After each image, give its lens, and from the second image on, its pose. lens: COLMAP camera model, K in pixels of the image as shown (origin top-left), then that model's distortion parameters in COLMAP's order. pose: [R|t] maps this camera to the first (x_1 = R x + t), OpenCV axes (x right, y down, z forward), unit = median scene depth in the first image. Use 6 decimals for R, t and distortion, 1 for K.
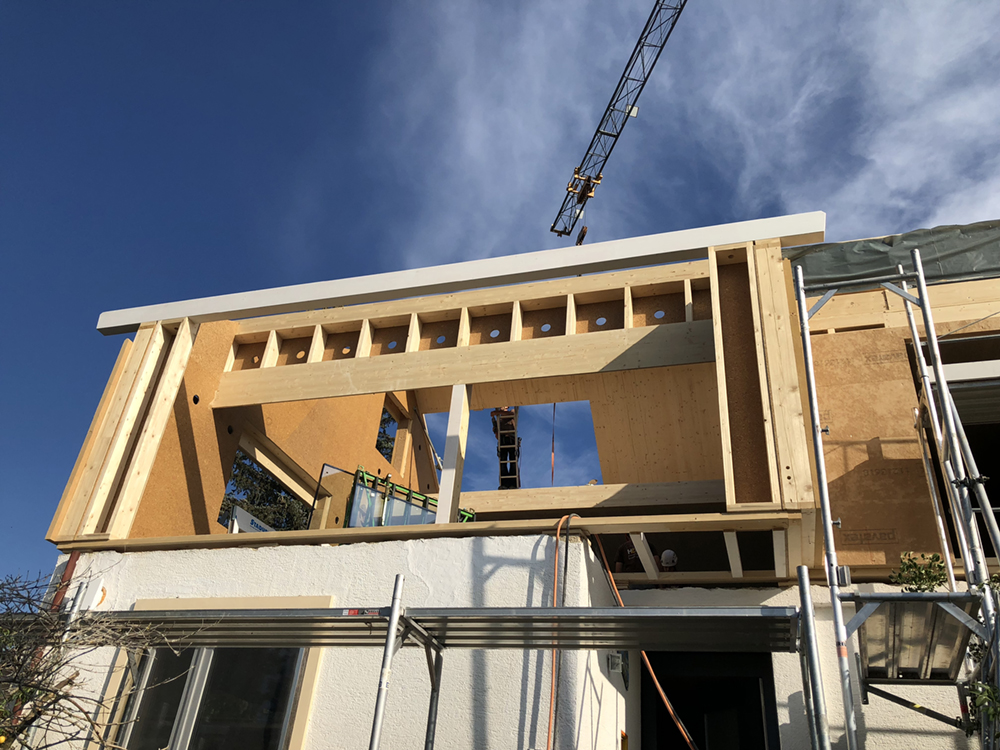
lens RADIAL K [[822.9, 0, 500.0], [0, 822.9, 375.0], [0, 0, 1]] dist [0.049192, -0.046324]
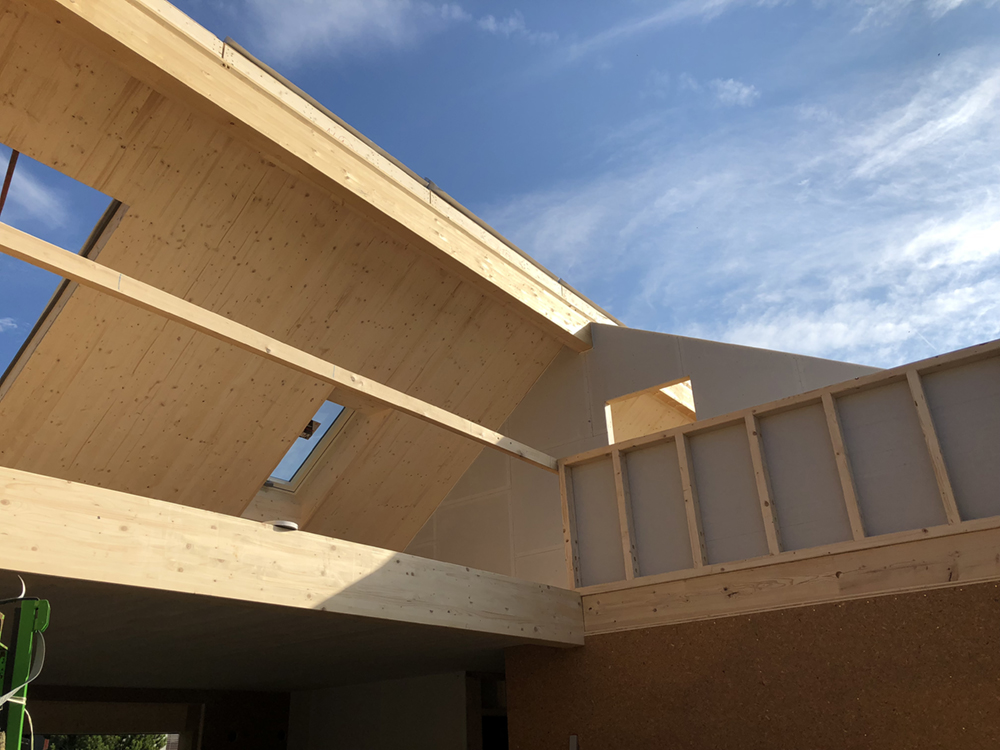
lens RADIAL K [[822.9, 0, 500.0], [0, 822.9, 375.0], [0, 0, 1]] dist [0.049192, -0.046324]
pose [[0.338033, 0.308902, 0.888996, -0.137875], [-0.445695, 0.884504, -0.137870, 0.071368], [-0.828909, -0.349616, 0.436668, 0.645372]]
